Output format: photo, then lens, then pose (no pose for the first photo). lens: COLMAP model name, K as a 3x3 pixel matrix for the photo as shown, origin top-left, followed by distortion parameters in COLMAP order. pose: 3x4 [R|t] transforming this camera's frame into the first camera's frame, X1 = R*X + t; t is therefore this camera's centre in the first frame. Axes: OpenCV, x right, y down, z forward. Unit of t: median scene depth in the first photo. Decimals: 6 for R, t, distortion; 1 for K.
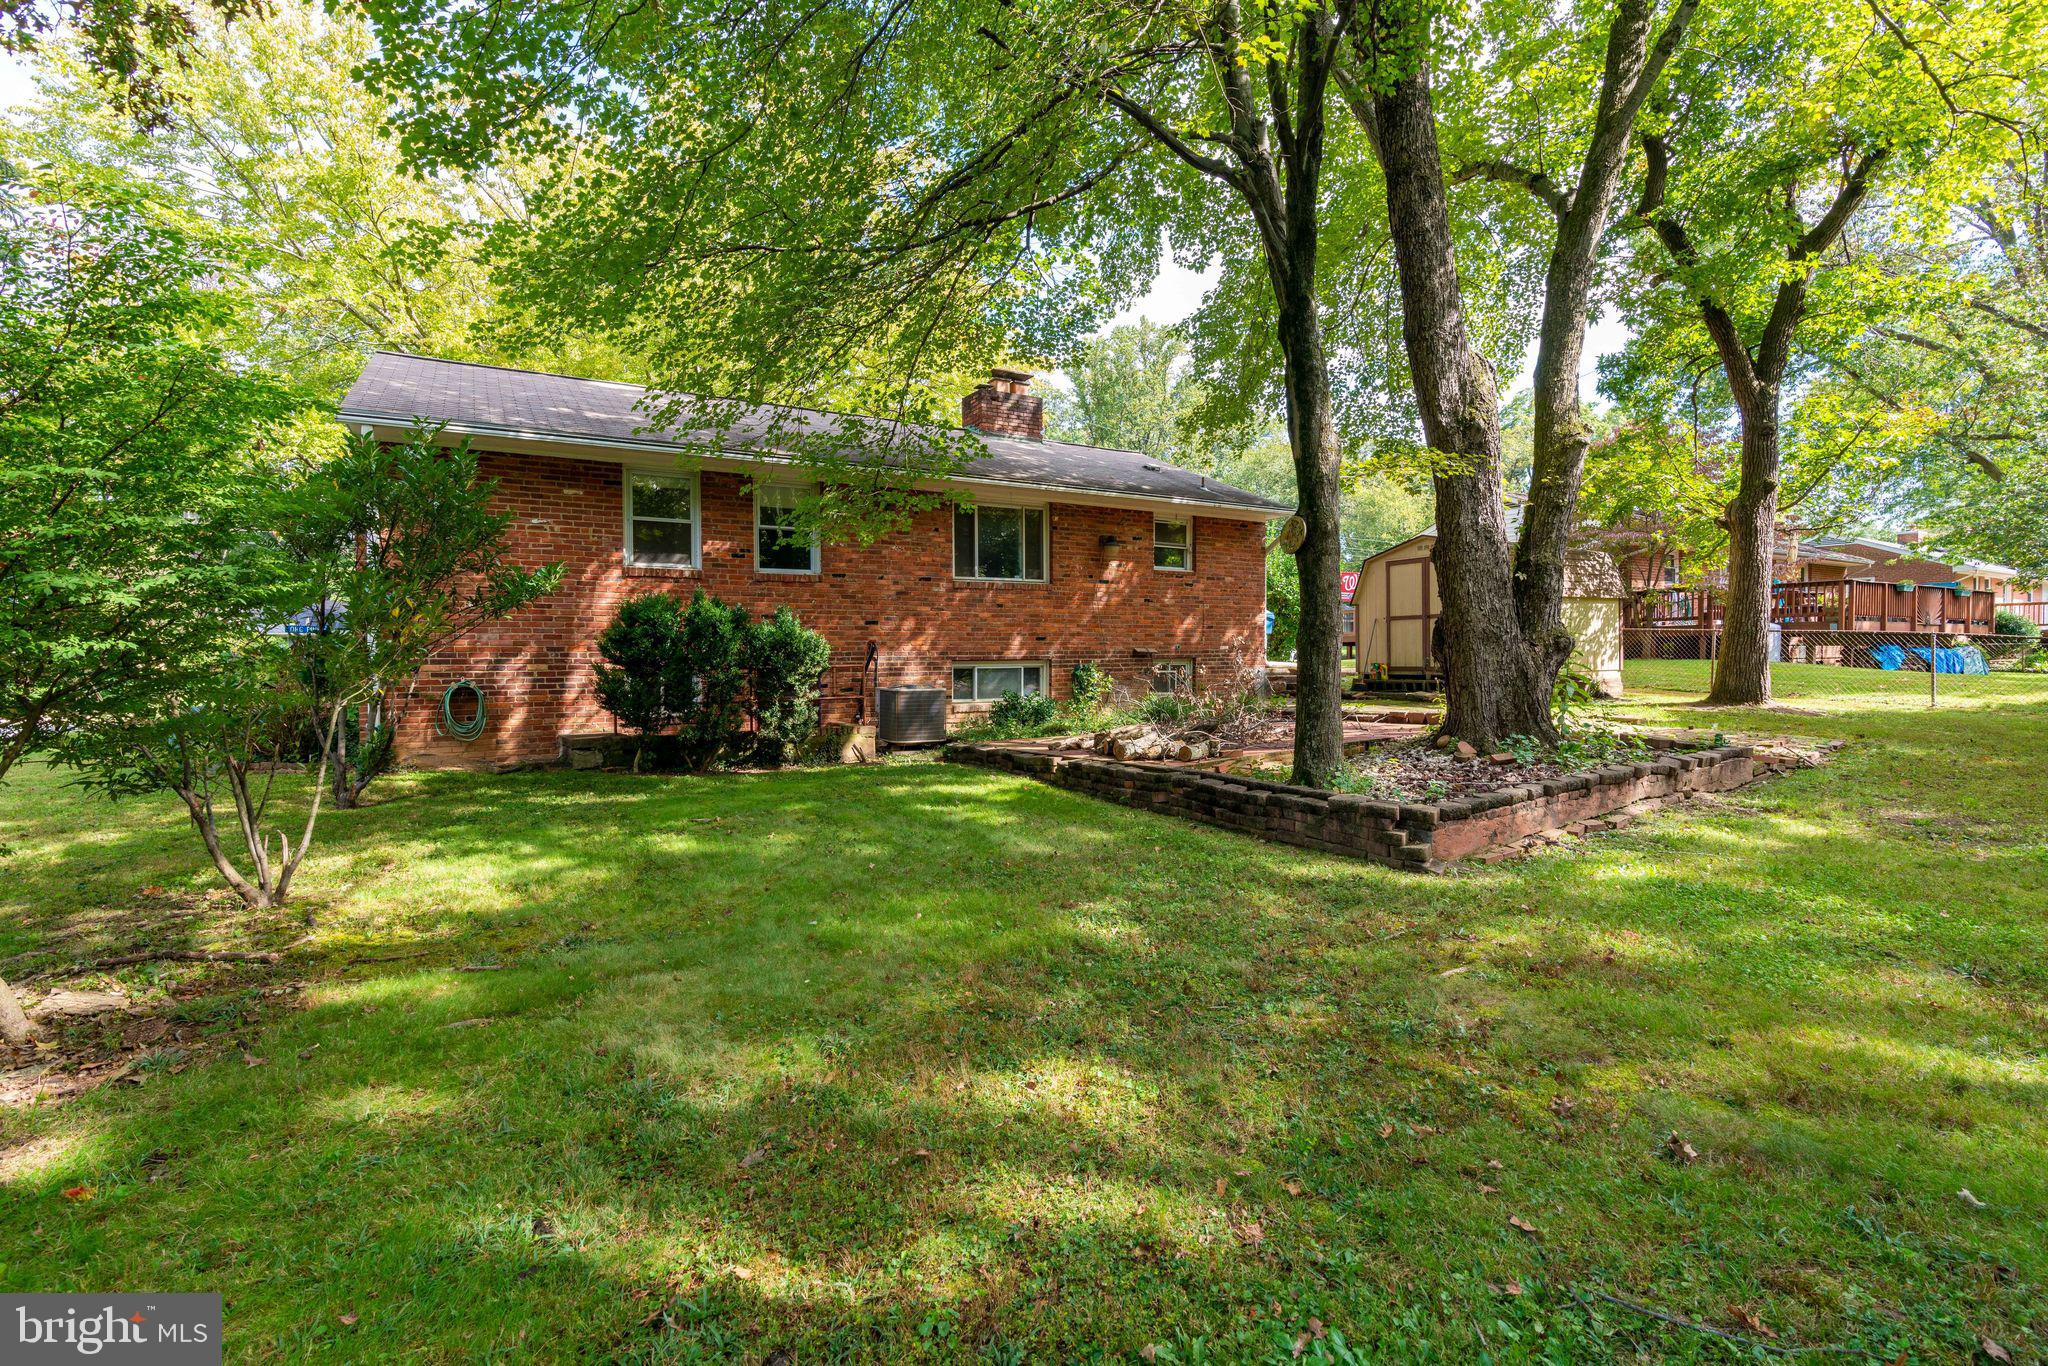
lens RADIAL K [[926.8, 0, 1012.8], [0, 926.8, 678.4], [0, 0, 1]] dist [-0.001114, 0.000450]
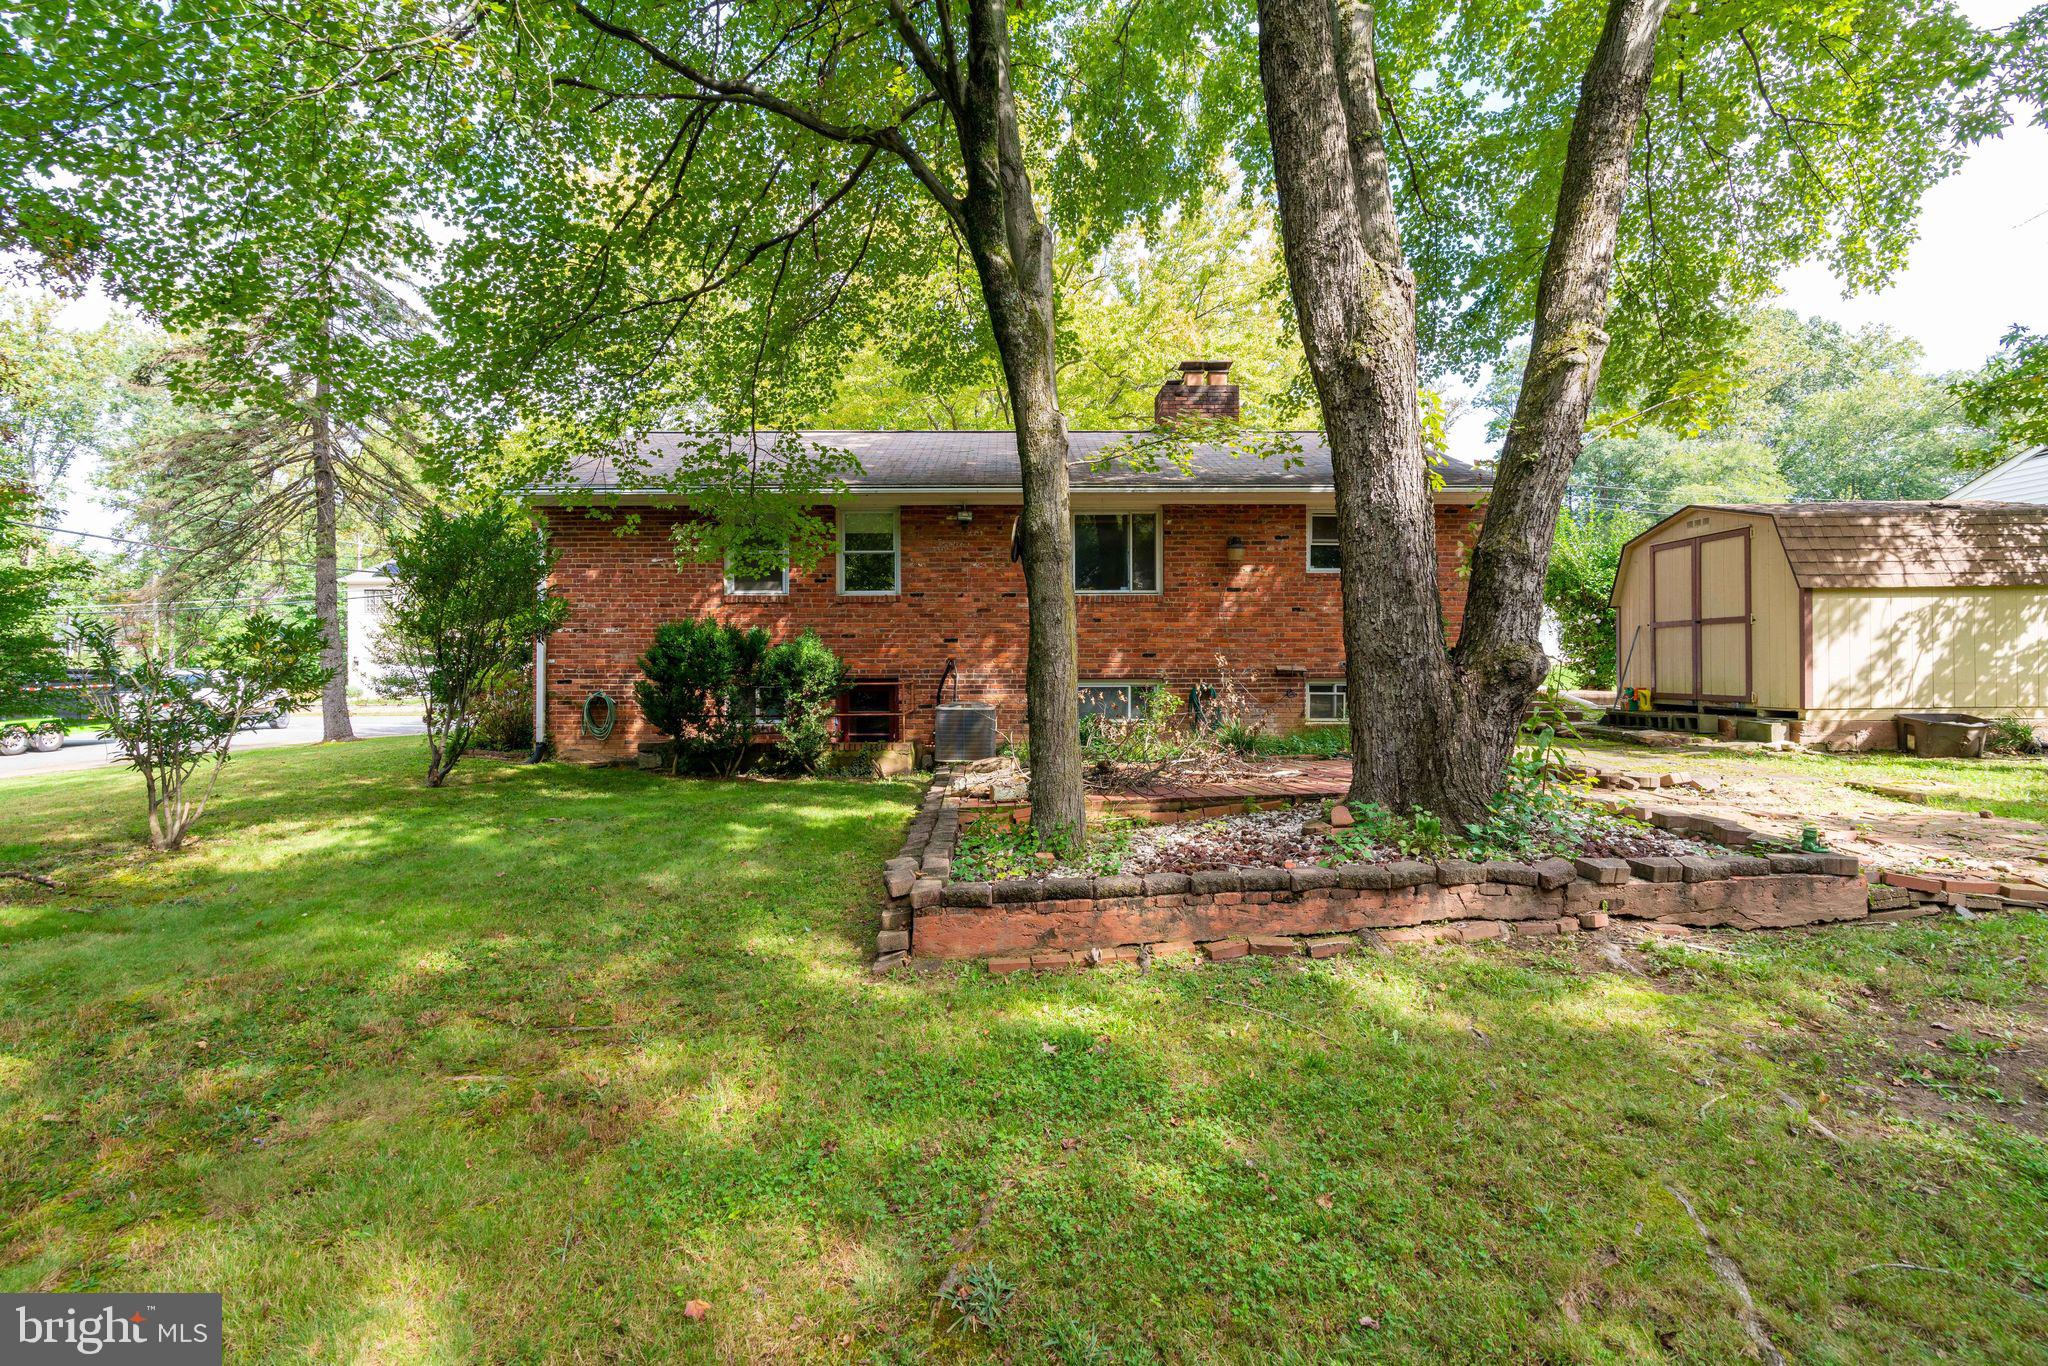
lens RADIAL K [[926.8, 0, 1012.9], [0, 926.8, 678.8], [0, 0, 1]] dist [-0.001114, 0.000450]
pose [[0.866015, 0.011477, -0.499886, 0.374723], [-0.015623, 0.999870, -0.004109, -0.014181], [0.499774, 0.011368, 0.866081, 0.148825]]
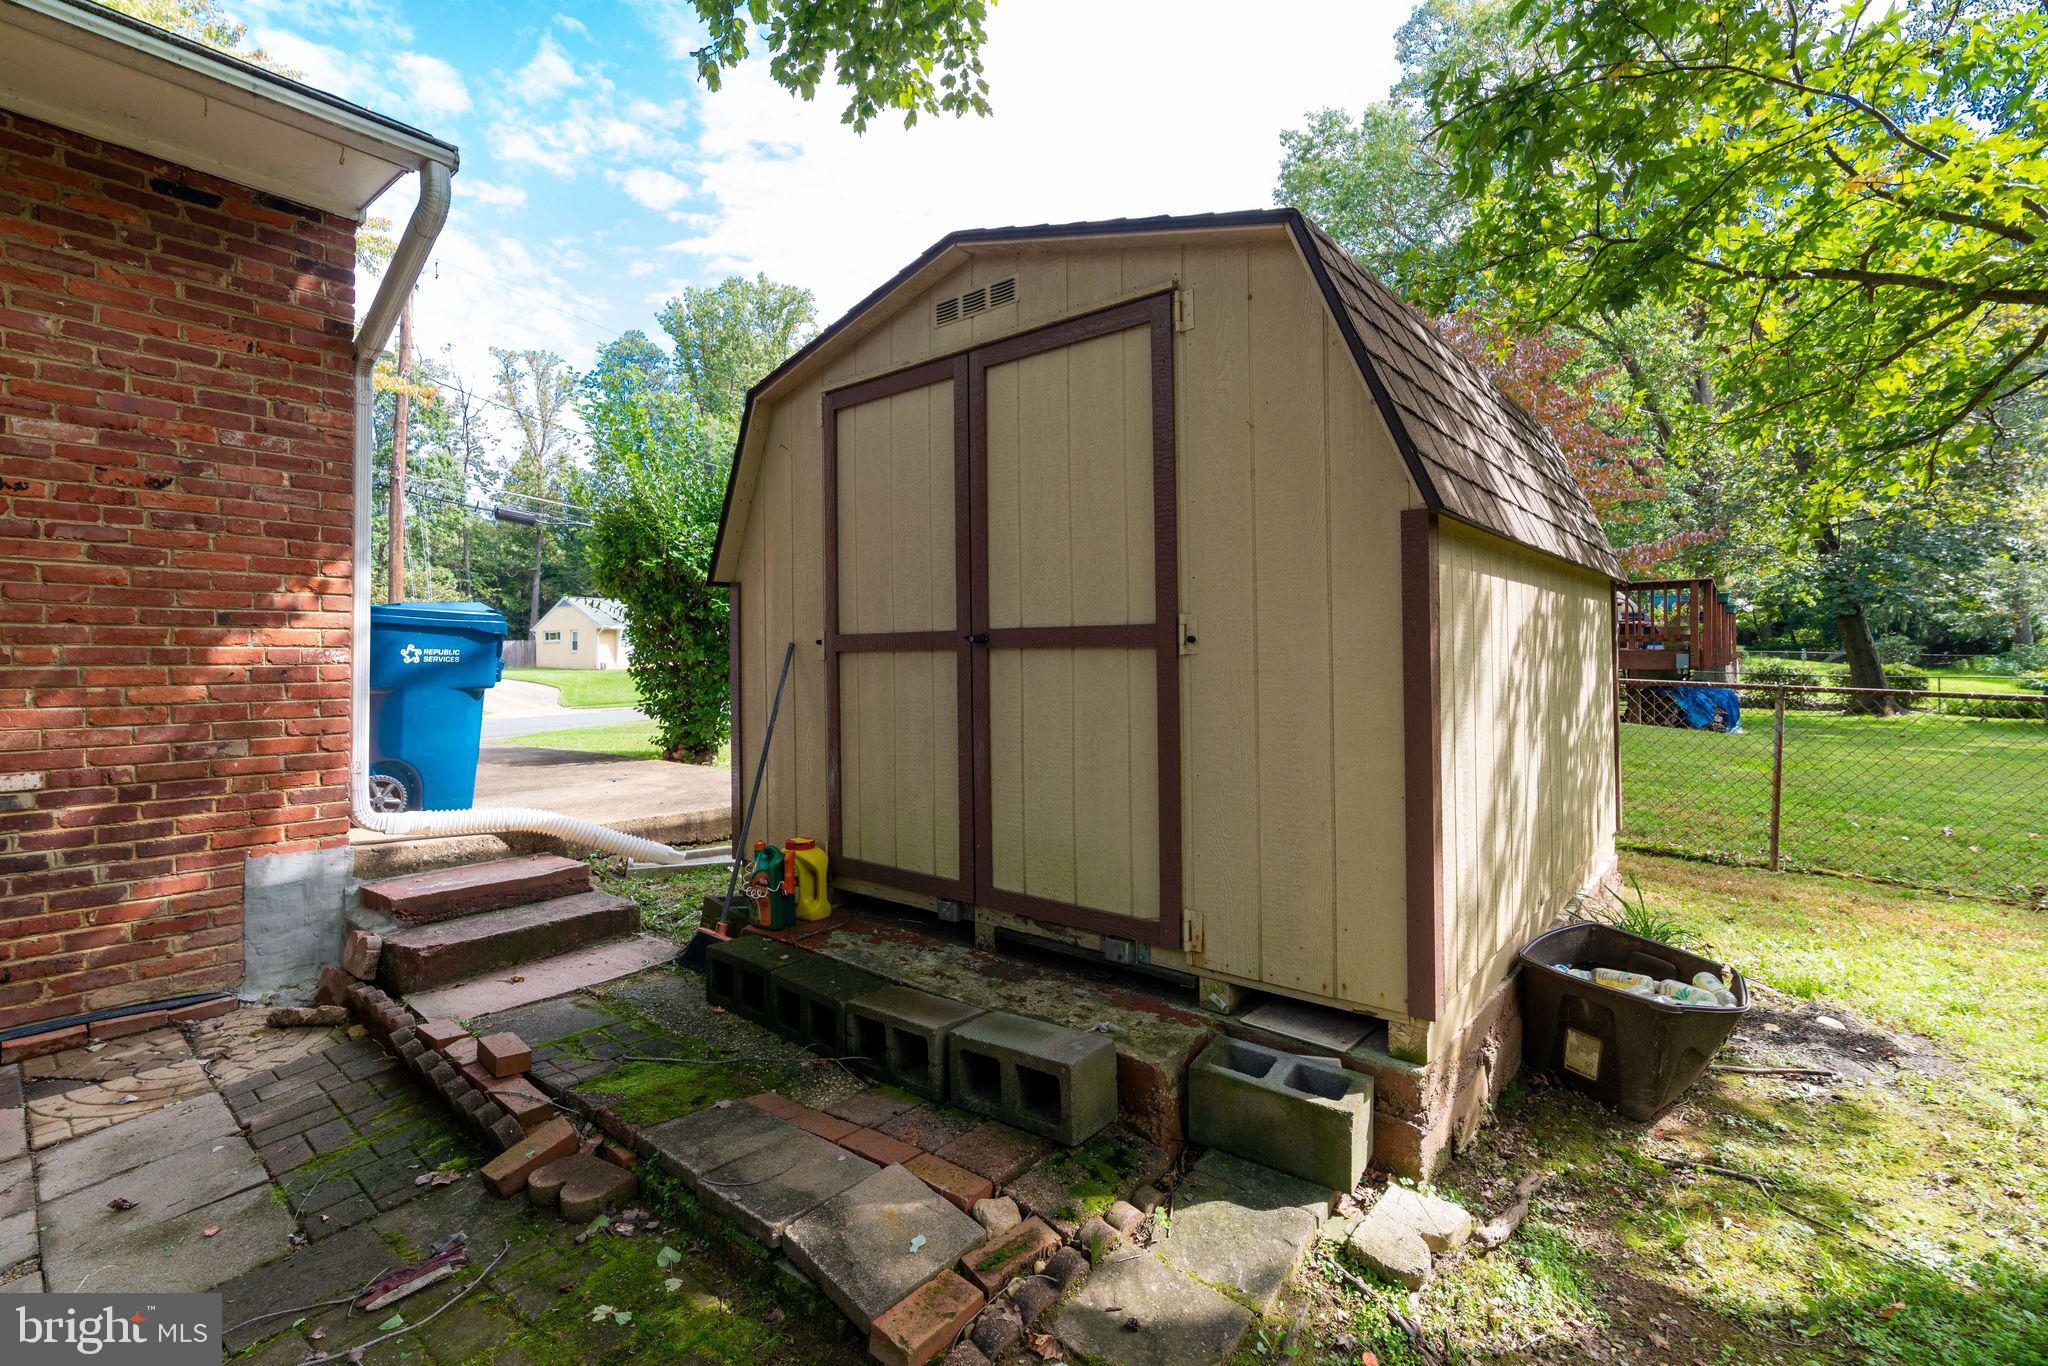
lens RADIAL K [[926.8, 0, 1015.5], [0, 926.8, 662.6], [0, 0, 1]] dist [-0.001114, 0.000450]
pose [[0.935090, 0.006658, 0.354349, 0.410406], [0.002388, 0.999682, -0.025086, -0.060534], [-0.354403, 0.024304, 0.934777, 0.864746]]
